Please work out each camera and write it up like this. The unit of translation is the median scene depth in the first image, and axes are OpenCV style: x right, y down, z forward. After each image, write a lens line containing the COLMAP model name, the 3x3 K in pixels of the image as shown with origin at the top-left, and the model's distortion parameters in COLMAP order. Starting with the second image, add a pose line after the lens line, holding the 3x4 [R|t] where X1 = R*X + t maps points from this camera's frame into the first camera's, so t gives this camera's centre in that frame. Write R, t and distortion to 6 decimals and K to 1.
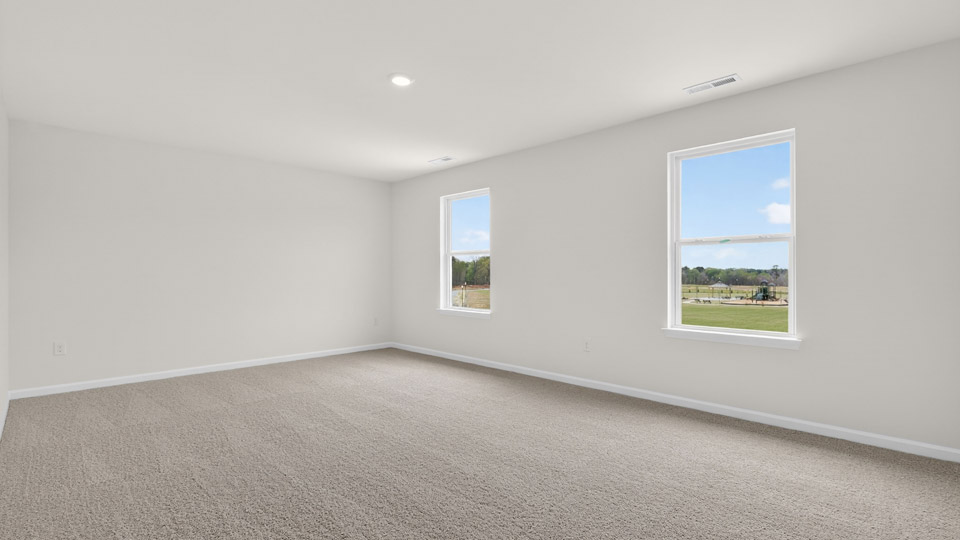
lens RADIAL K [[444.8, 0, 479.4], [0, 444.8, 272.8], [0, 0, 1]] dist [-0.001200, 0.000807]
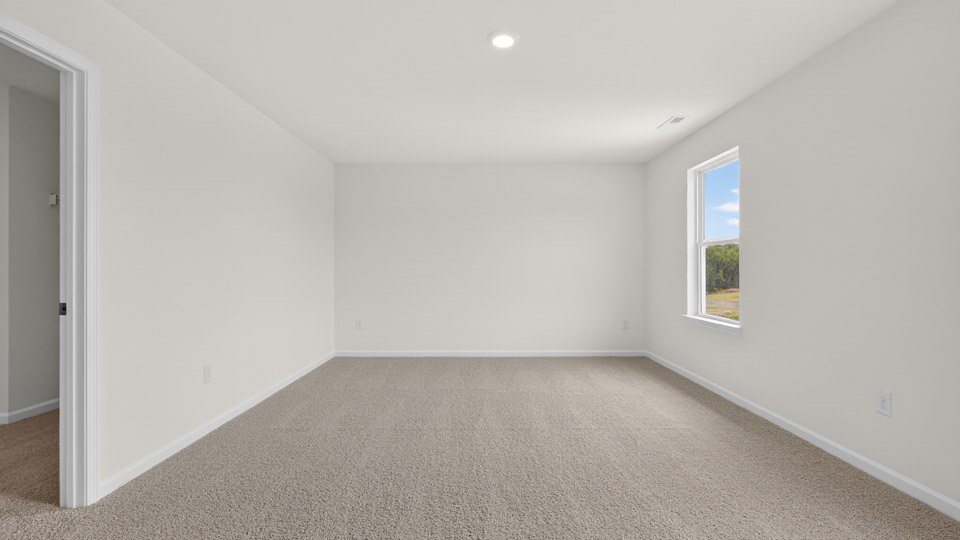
lens RADIAL K [[444.8, 0, 481.7], [0, 444.8, 270.3], [0, 0, 1]] dist [-0.001200, 0.000807]
pose [[0.705980, -0.000006, -0.708232, 0.230046], [-0.000465, 1.000000, -0.000472, 0.002168], [0.708232, 0.000663, 0.705980, 0.227192]]
